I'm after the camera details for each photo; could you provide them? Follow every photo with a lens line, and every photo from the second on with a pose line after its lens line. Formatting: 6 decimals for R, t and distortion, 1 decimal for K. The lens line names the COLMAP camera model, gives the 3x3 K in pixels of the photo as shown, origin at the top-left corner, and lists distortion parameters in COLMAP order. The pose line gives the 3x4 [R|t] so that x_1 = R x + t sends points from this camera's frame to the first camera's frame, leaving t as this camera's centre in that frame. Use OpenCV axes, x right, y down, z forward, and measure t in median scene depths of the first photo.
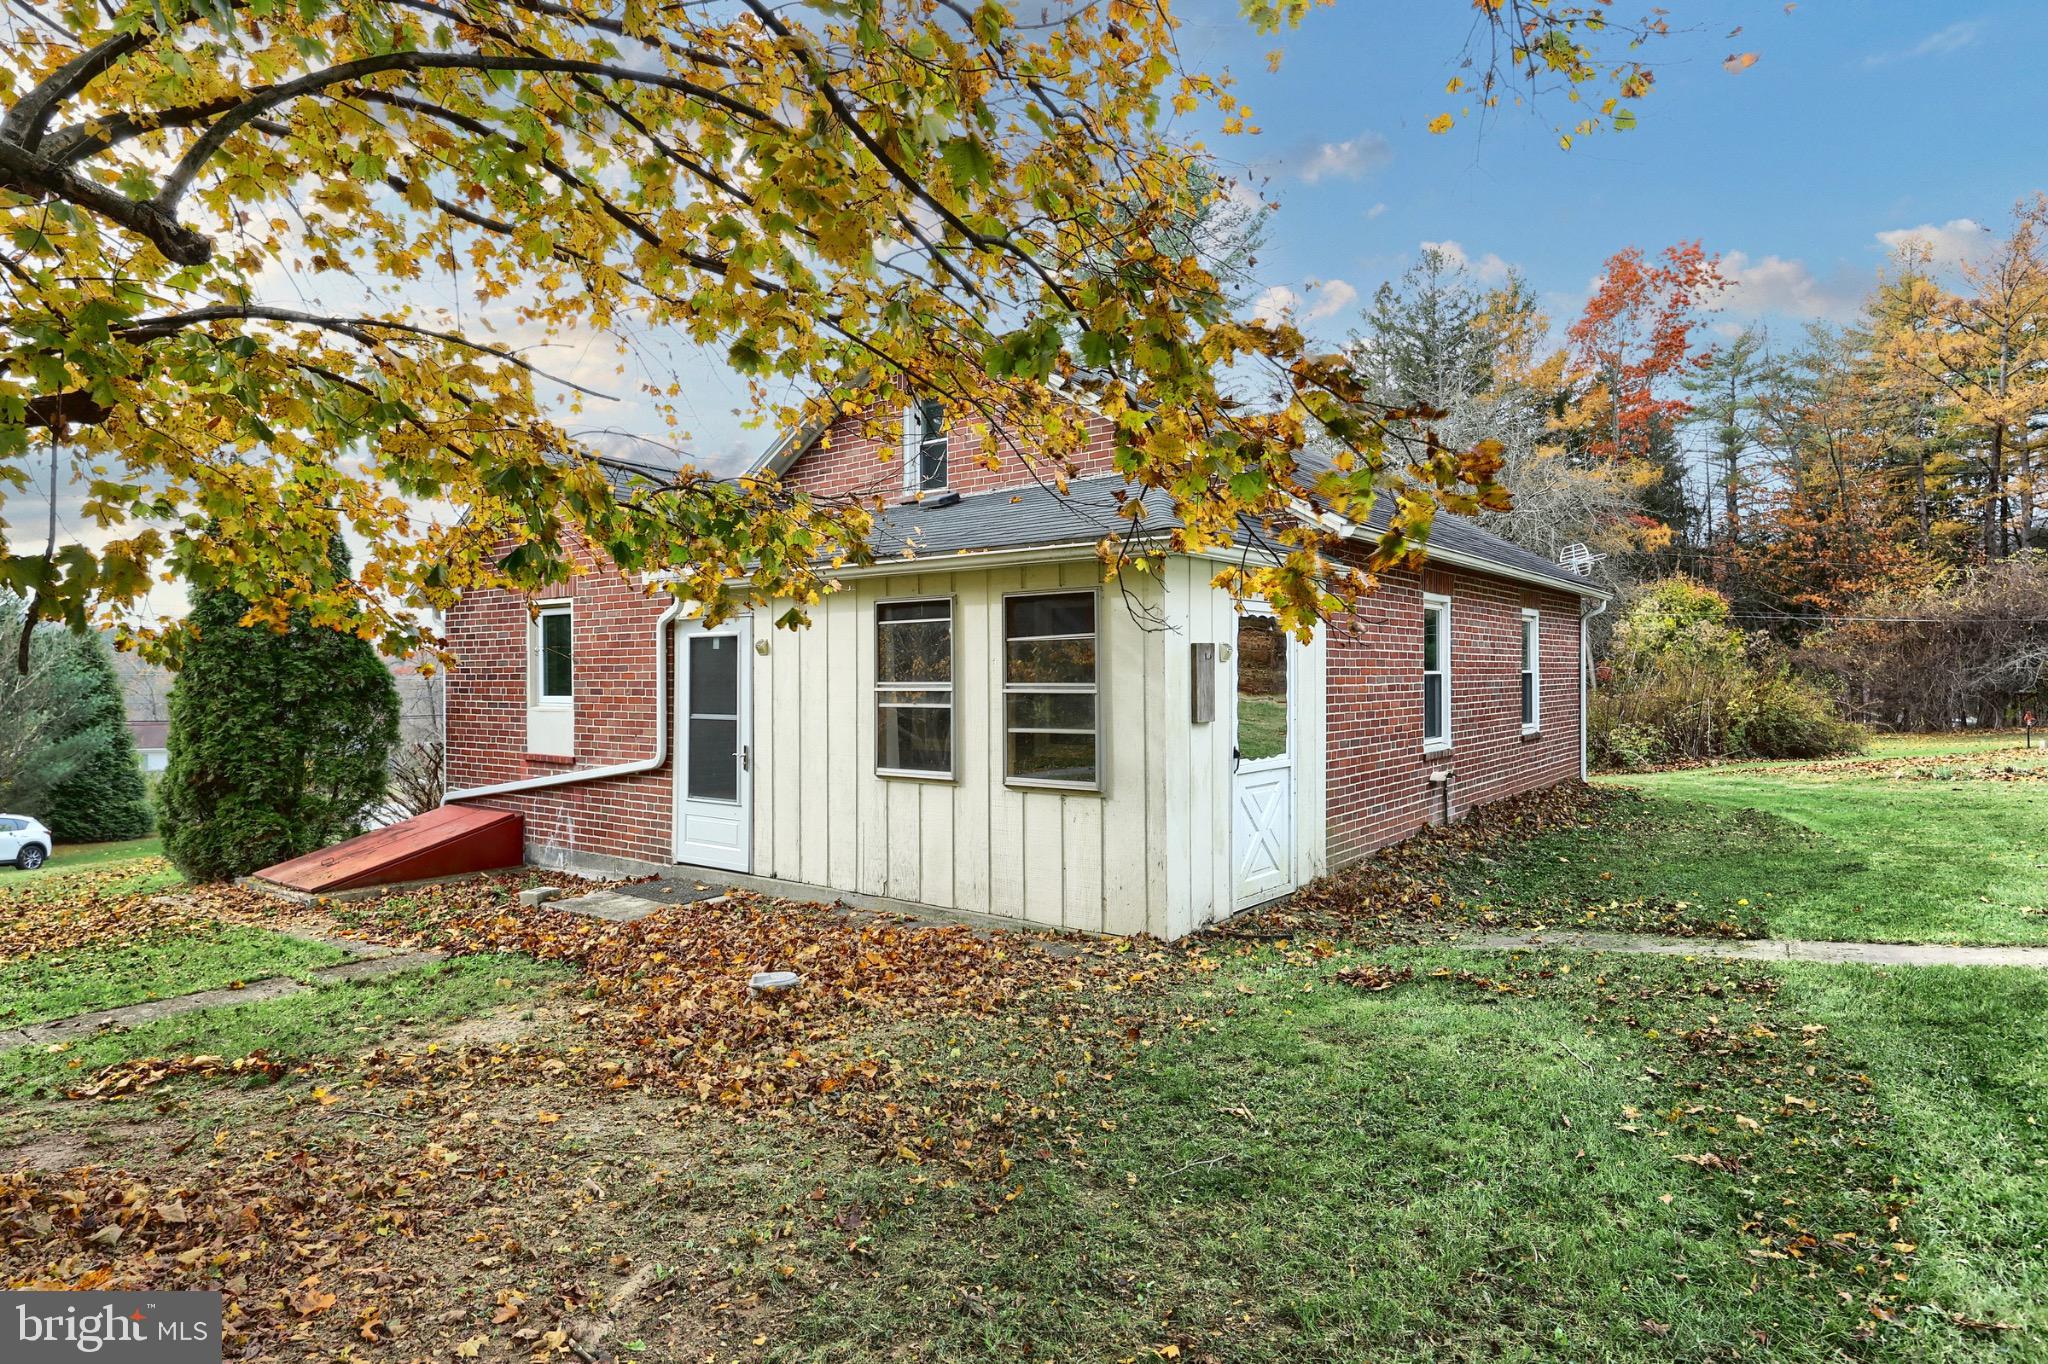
lens RADIAL K [[1098.5, 0, 1036.1], [0, 1098.5, 672.9], [0, 0, 1]] dist [0.002569, 0.000713]
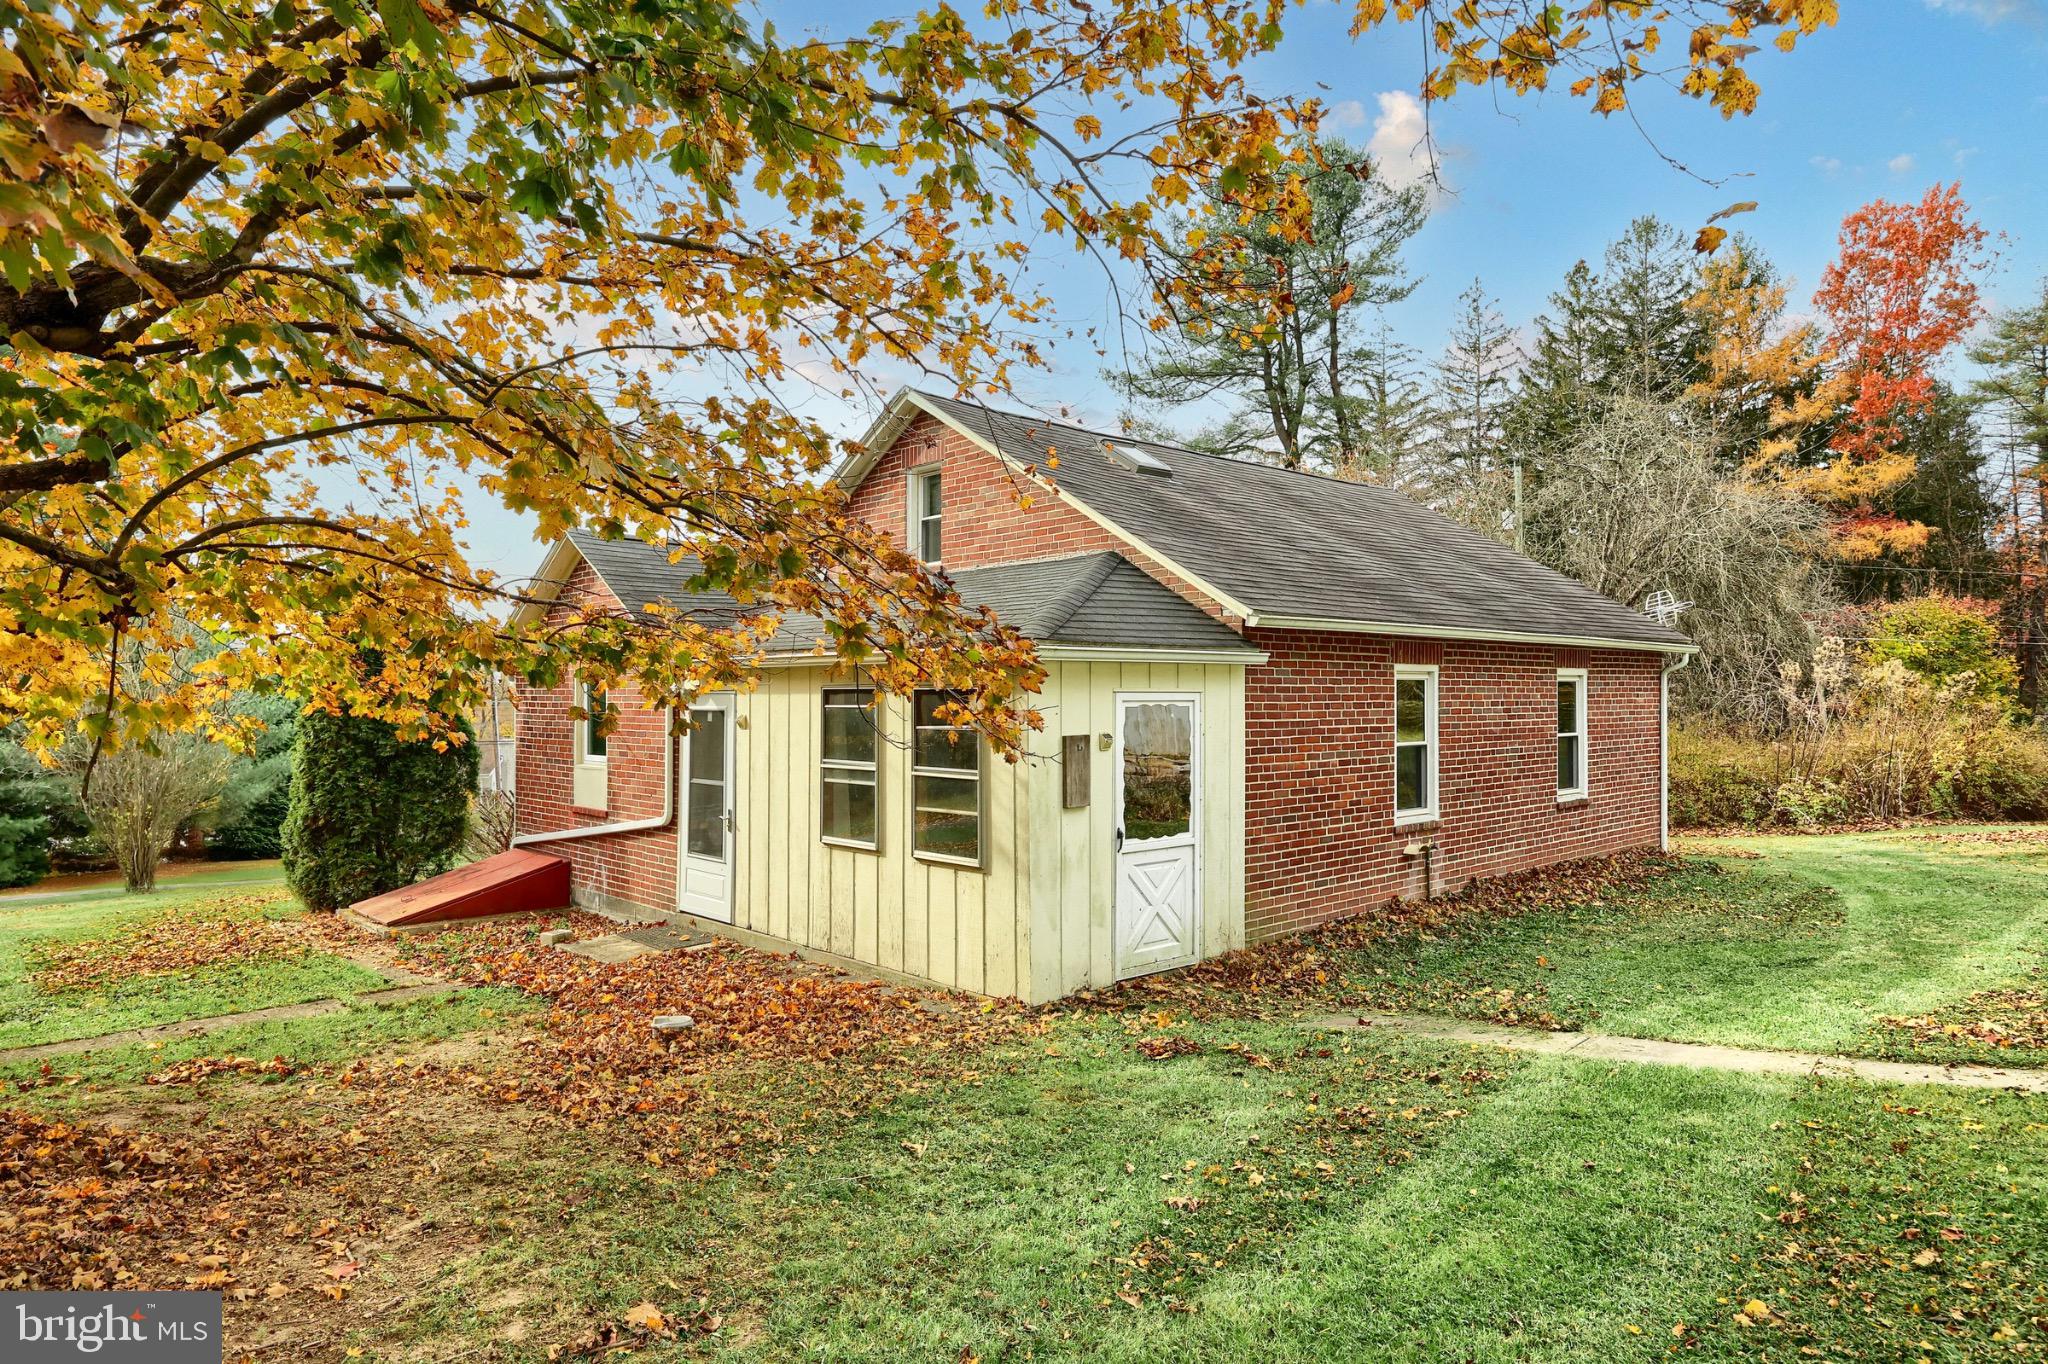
lens RADIAL K [[1194.5, 0, 1007.0], [0, 1194.5, 680.2], [0, 0, 1]] dist [0.005850, -0.000183]
pose [[0.984403, 0.001725, -0.175919, 0.260437], [-0.003506, 0.999946, -0.009814, -0.062277], [0.175892, 0.010277, 0.984356, -0.170549]]
